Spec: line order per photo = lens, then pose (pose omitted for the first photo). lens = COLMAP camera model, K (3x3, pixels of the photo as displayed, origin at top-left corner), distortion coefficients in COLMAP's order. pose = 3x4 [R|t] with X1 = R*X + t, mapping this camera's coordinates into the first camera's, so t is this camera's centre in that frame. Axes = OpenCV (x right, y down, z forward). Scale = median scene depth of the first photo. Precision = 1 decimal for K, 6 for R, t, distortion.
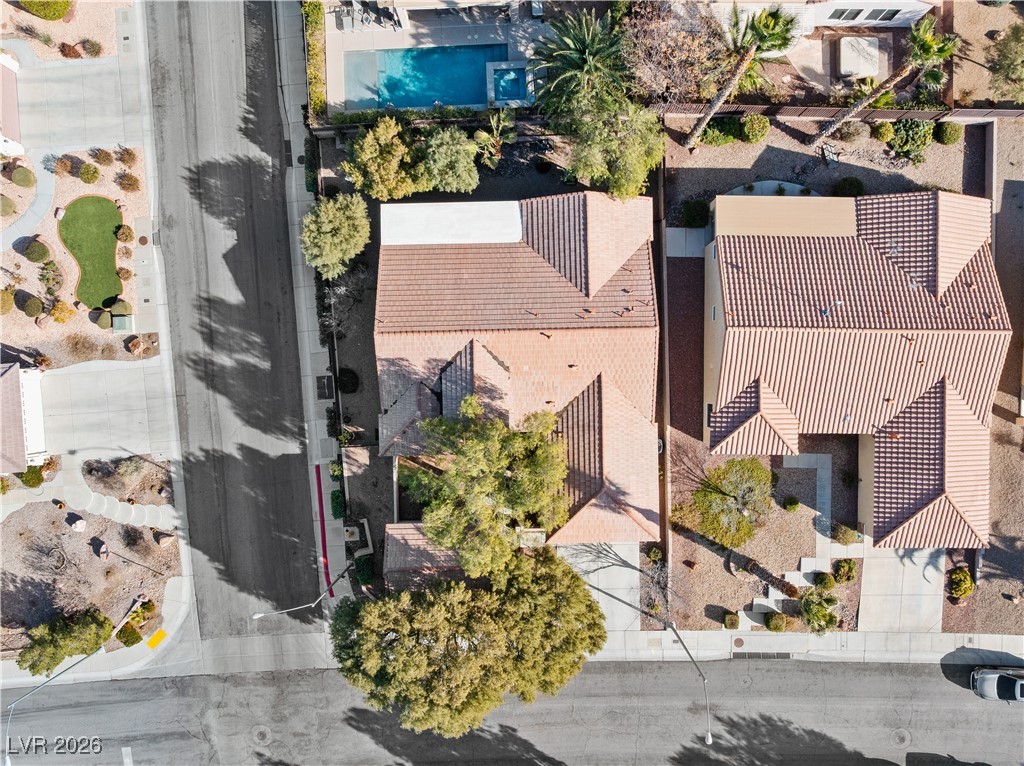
lens RADIAL K [[707.5, 0, 519.4], [0, 707.5, 384.9], [0, 0, 1]] dist [-0.025139, 0.006477]
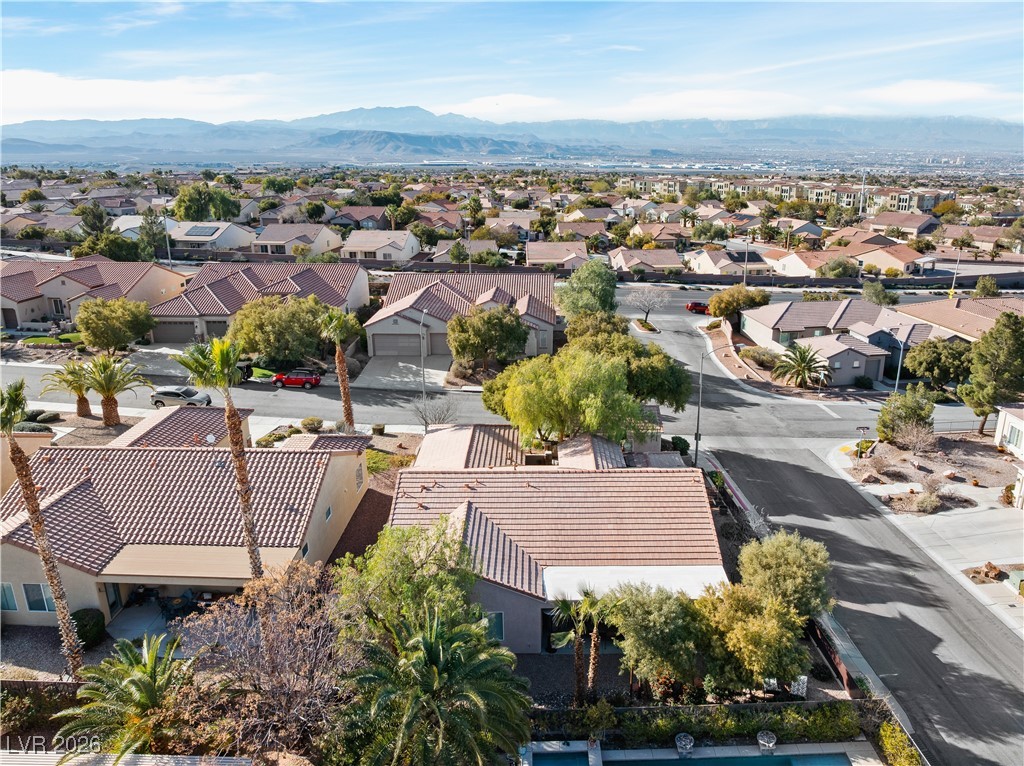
lens RADIAL K [[707.5, 0, 519.4], [0, 707.5, 384.9], [0, 0, 1]] dist [-0.025139, 0.006477]
pose [[-0.998920, -0.028681, 0.036559, 0.005802], [0.044055, -0.334398, 0.941402, -0.813856], [-0.014775, 0.941995, 0.335301, 0.508579]]
